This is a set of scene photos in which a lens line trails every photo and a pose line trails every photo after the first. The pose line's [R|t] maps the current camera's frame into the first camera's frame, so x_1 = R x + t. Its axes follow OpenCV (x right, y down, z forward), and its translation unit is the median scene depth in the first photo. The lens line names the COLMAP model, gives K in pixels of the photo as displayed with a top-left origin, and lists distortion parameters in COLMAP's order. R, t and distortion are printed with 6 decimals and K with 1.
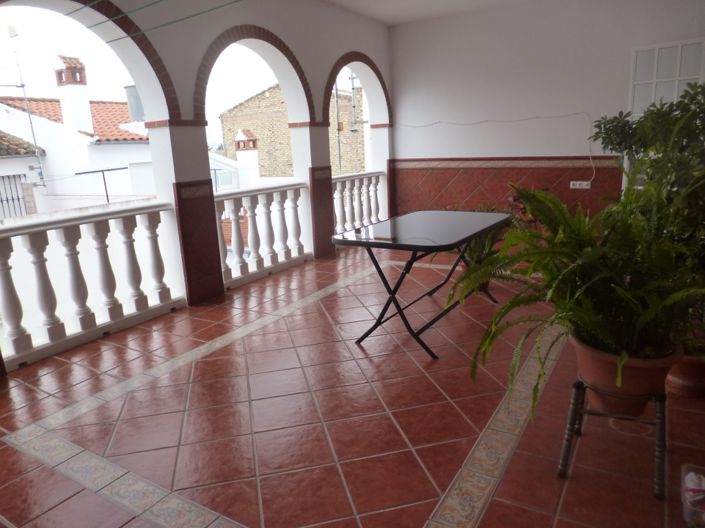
lens RADIAL K [[494.2, 0, 352.5], [0, 494.2, 264.0], [0, 0, 1]] dist [-0.041441, -0.000577]
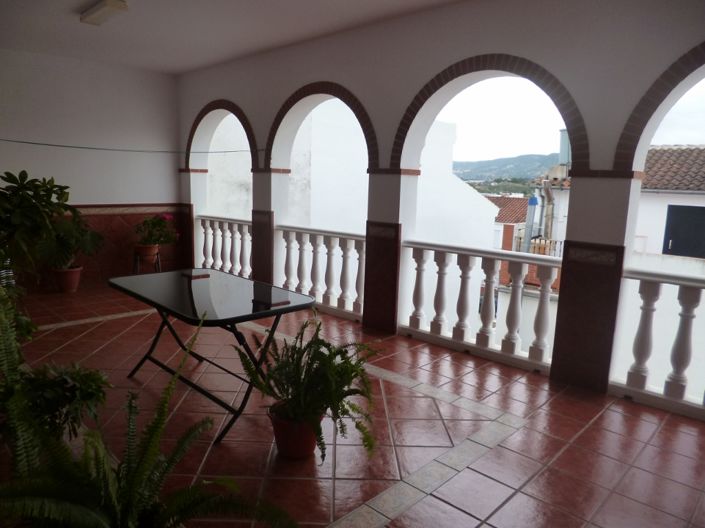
lens RADIAL K [[430.4, 0, 352.5], [0, 430.4, 264.0], [0, 0, 1]] dist [0.000624, 0.000218]
pose [[-0.149120, 0.190868, -0.970223, 0.657751], [-0.272823, 0.935166, 0.225904, -0.279643], [0.950437, 0.298386, -0.087378, 1.034549]]
